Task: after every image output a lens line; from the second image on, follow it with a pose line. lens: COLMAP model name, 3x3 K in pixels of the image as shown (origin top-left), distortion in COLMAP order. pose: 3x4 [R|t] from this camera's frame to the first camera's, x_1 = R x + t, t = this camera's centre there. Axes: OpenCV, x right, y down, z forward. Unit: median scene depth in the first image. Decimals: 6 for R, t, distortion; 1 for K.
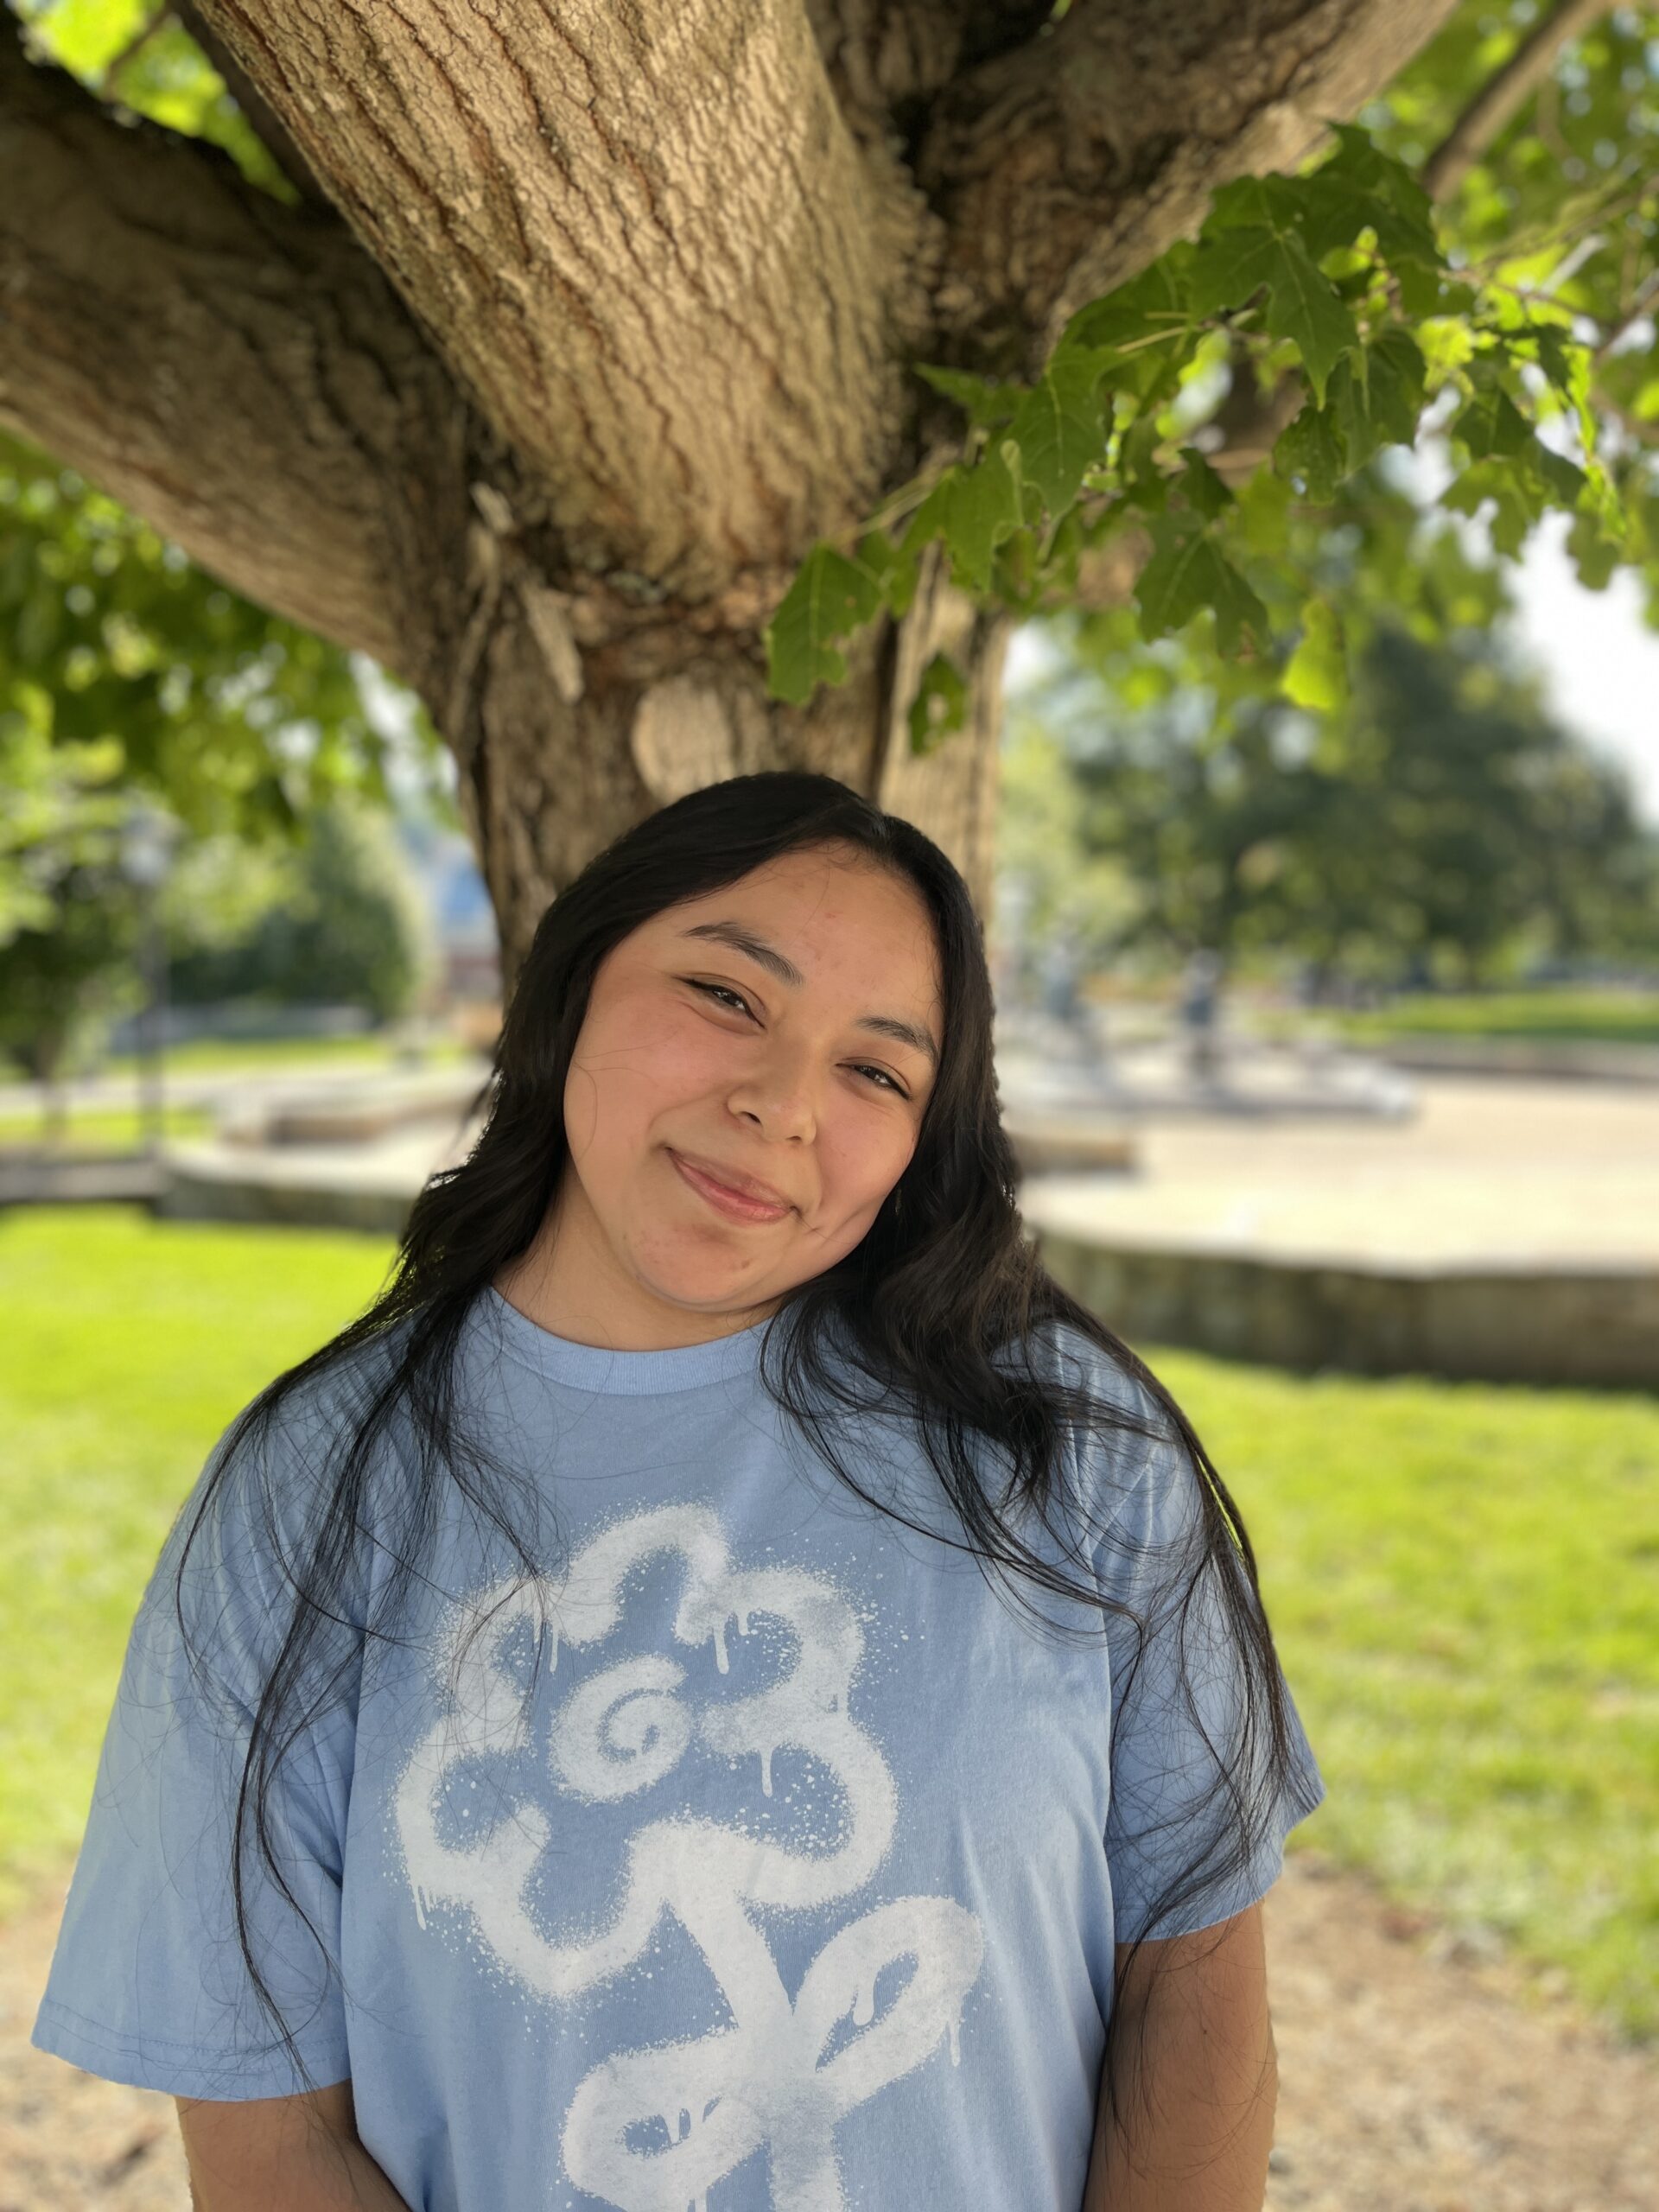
lens RADIAL K [[1681.6, 0, 827.0], [0, 1681.6, 1087.3], [0, 0, 1]] dist [0.050737, -0.063731]
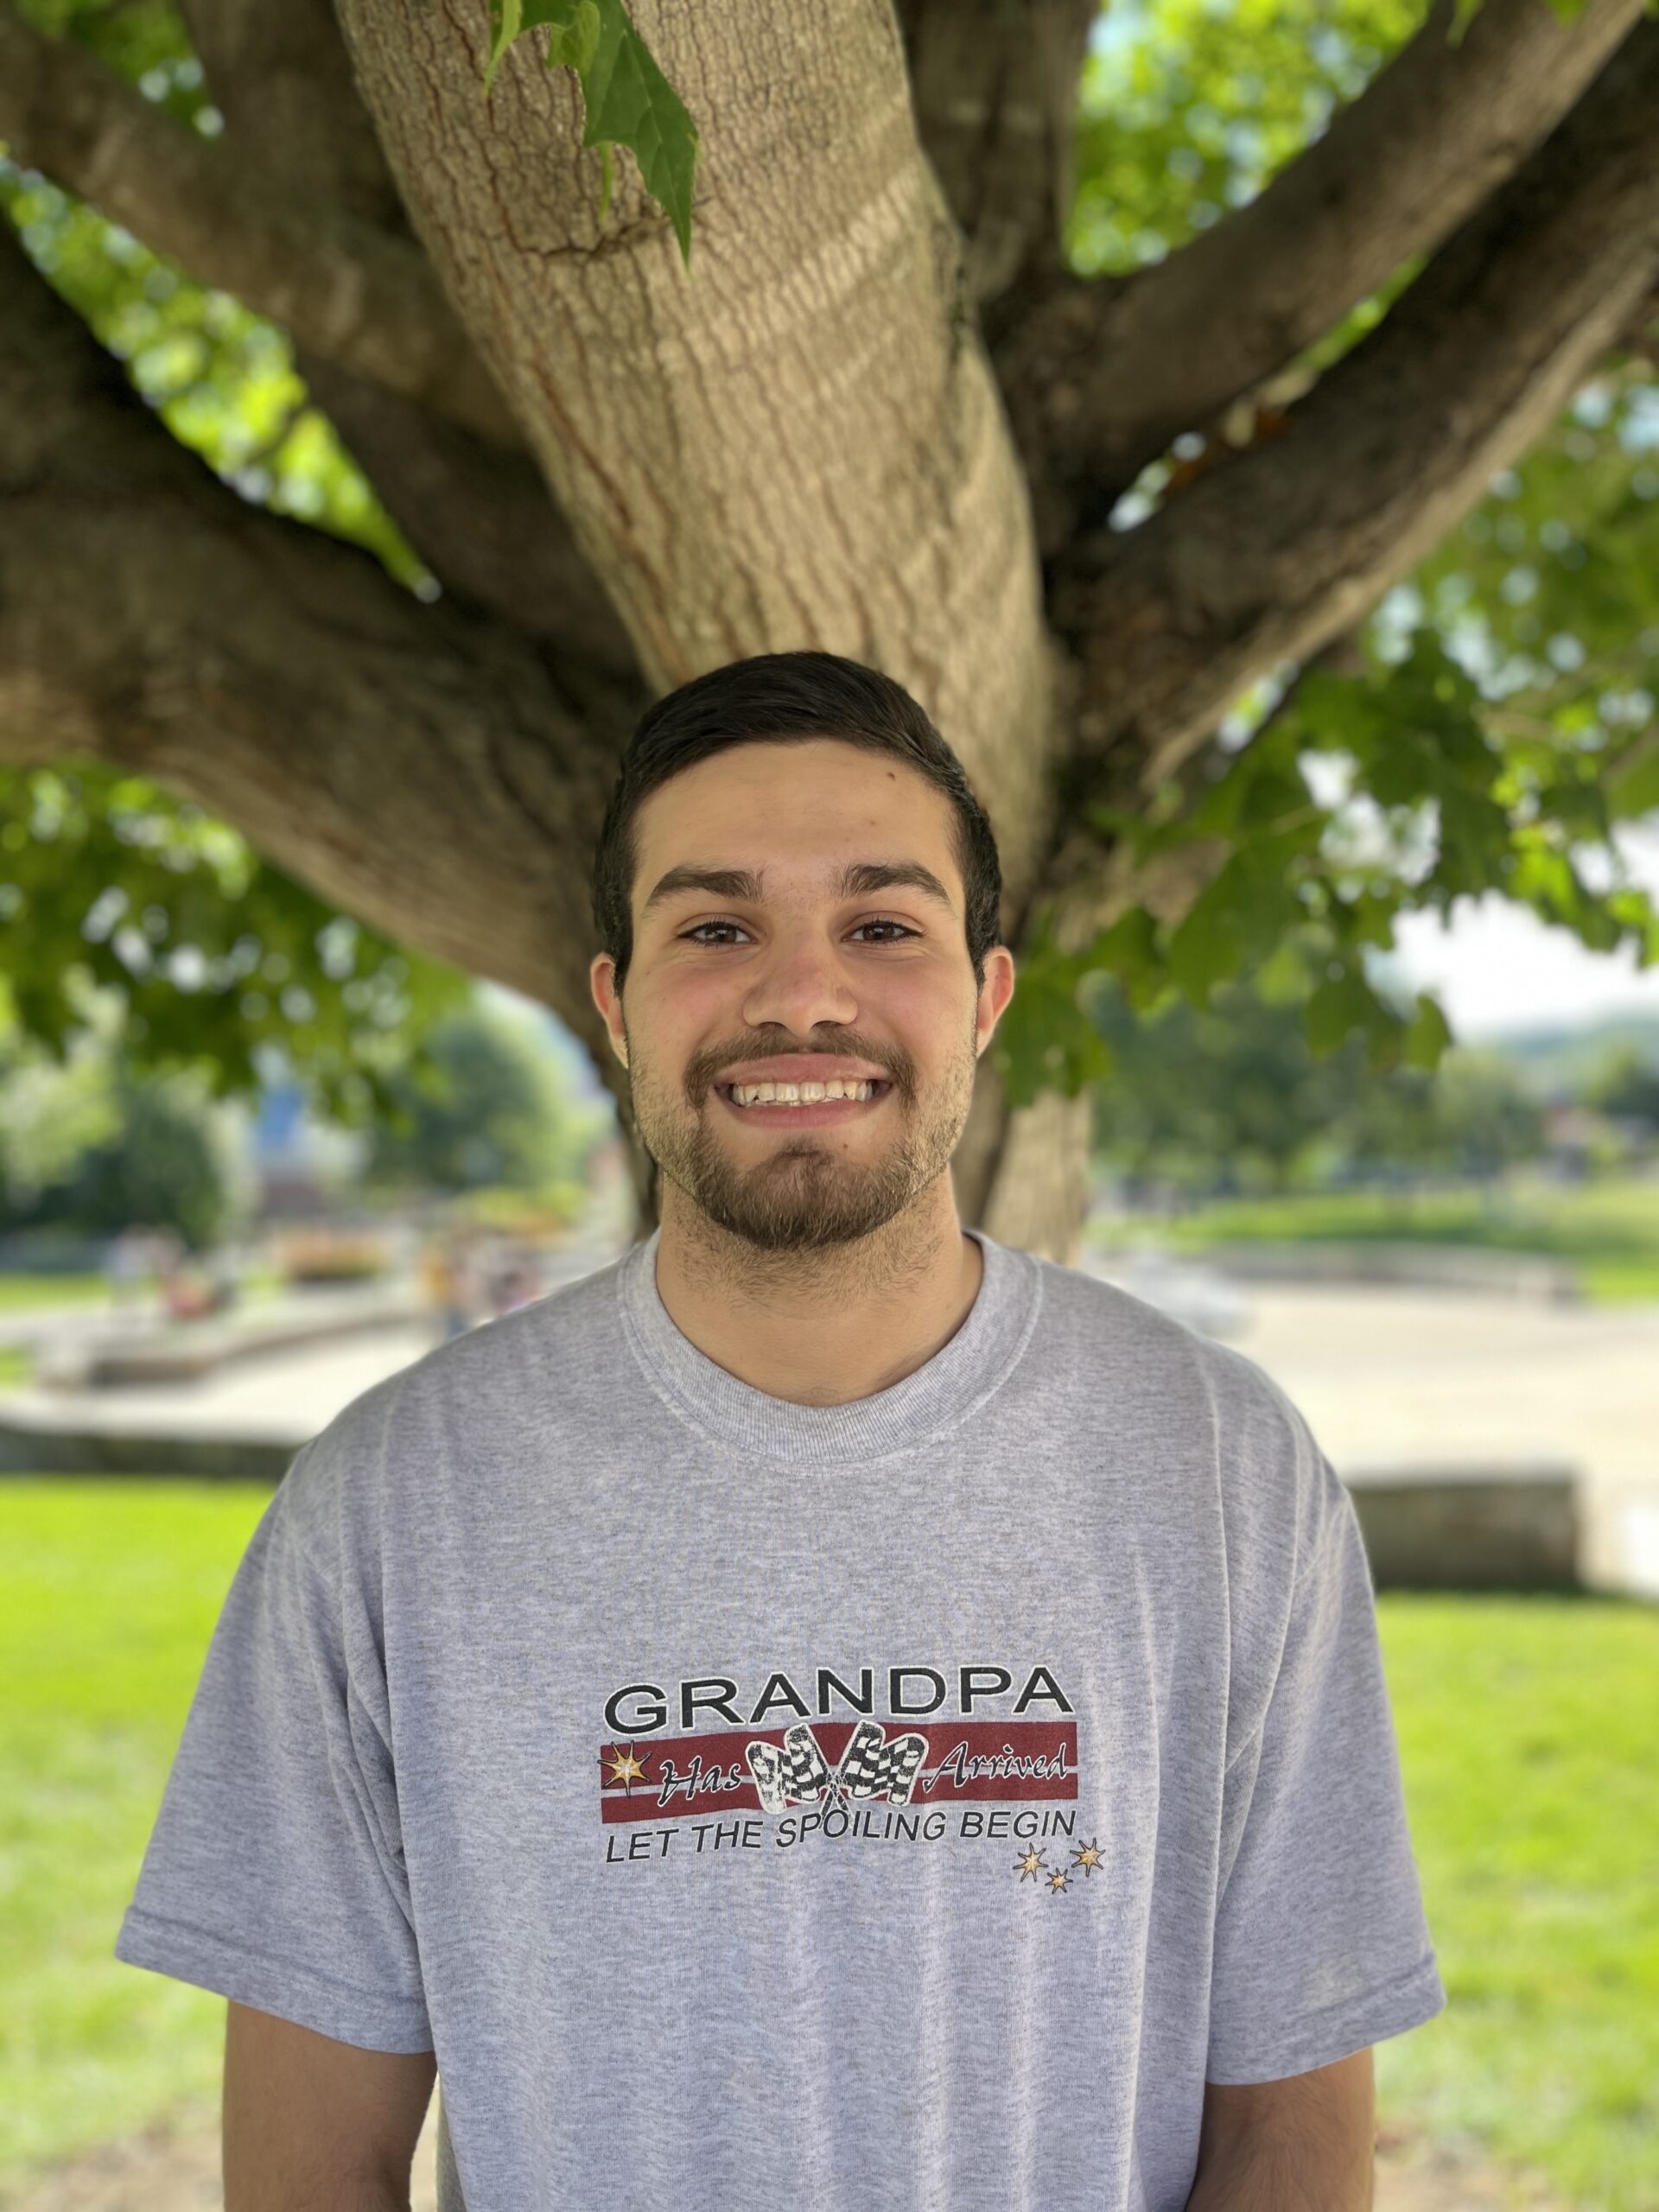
lens RADIAL K [[1681.6, 0, 829.9], [0, 1681.6, 1125.2], [0, 0, 1]] dist [0.050737, -0.063731]
pose [[0.993997, -0.016139, 0.108212, -0.241166], [0.027342, 0.994321, -0.102853, -0.065036], [-0.105937, 0.105194, 0.988793, -0.136590]]
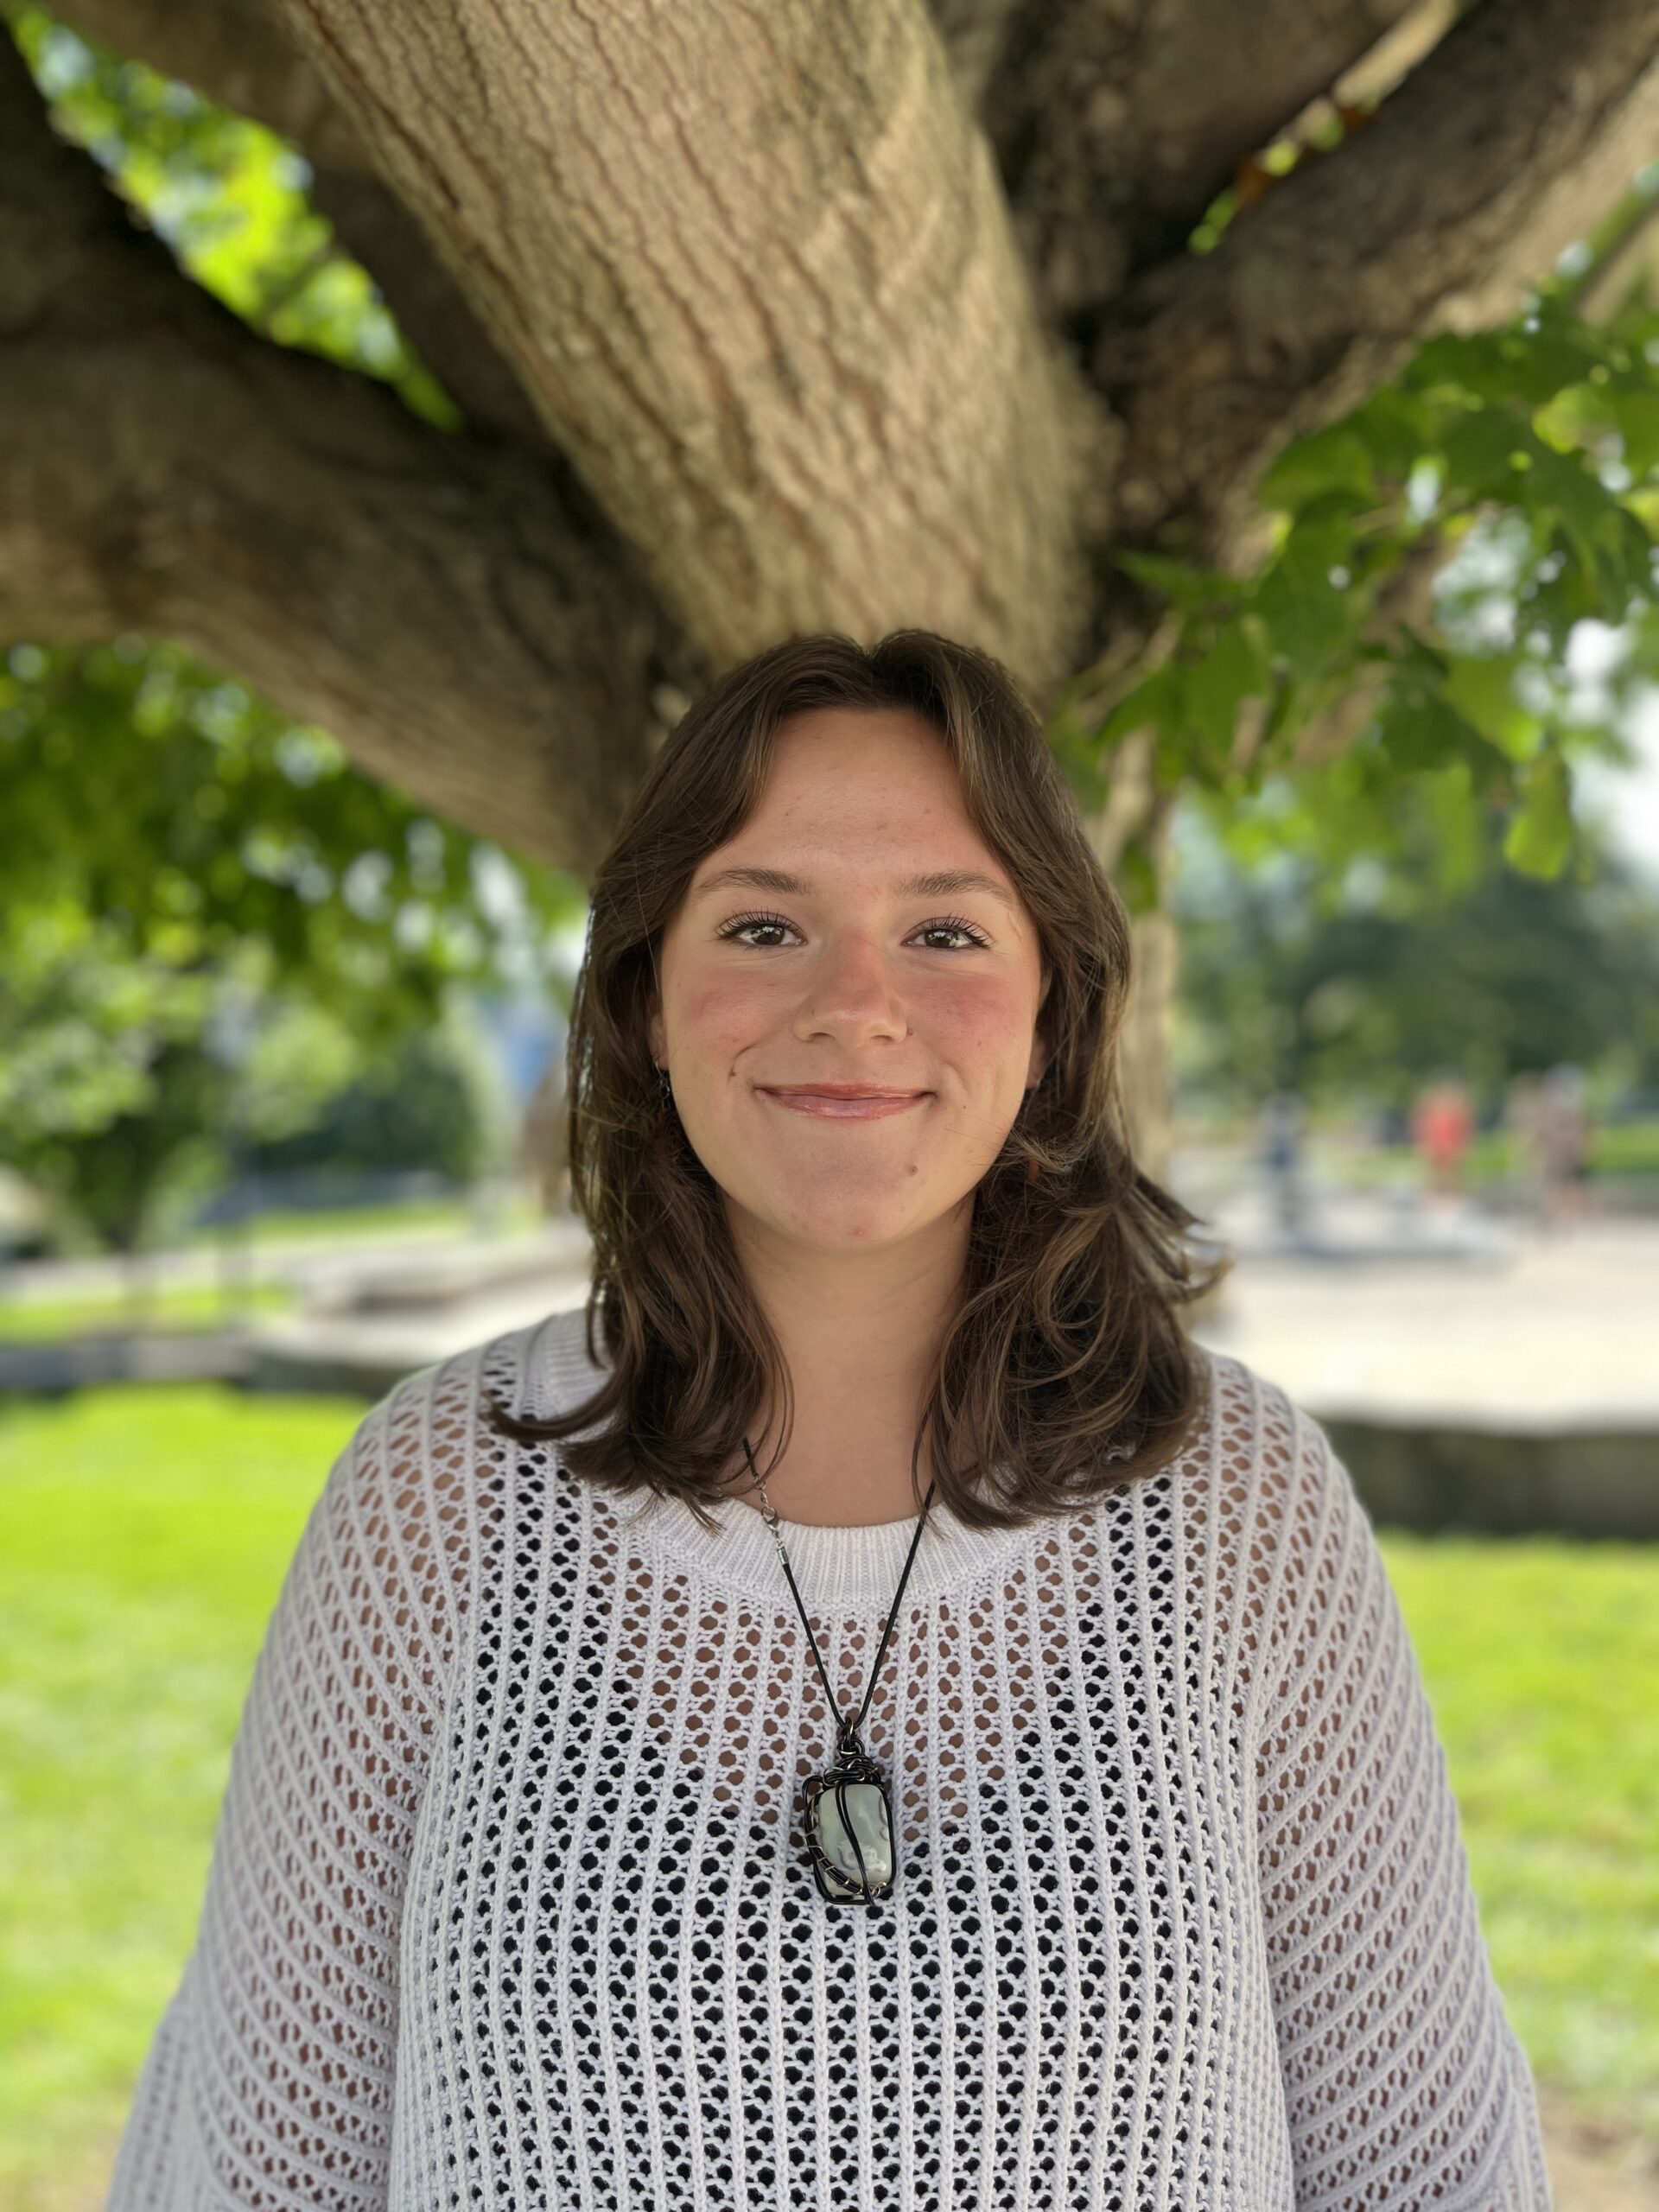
lens RADIAL K [[1681.6, 0, 830.4], [0, 1681.6, 1101.4], [0, 0, 1]] dist [0.050737, -0.063731]
pose [[0.998919, -0.027780, -0.037279, -0.078960], [0.024570, 0.996167, -0.083955, -0.023733], [0.039469, 0.082948, 0.995772, 0.013764]]
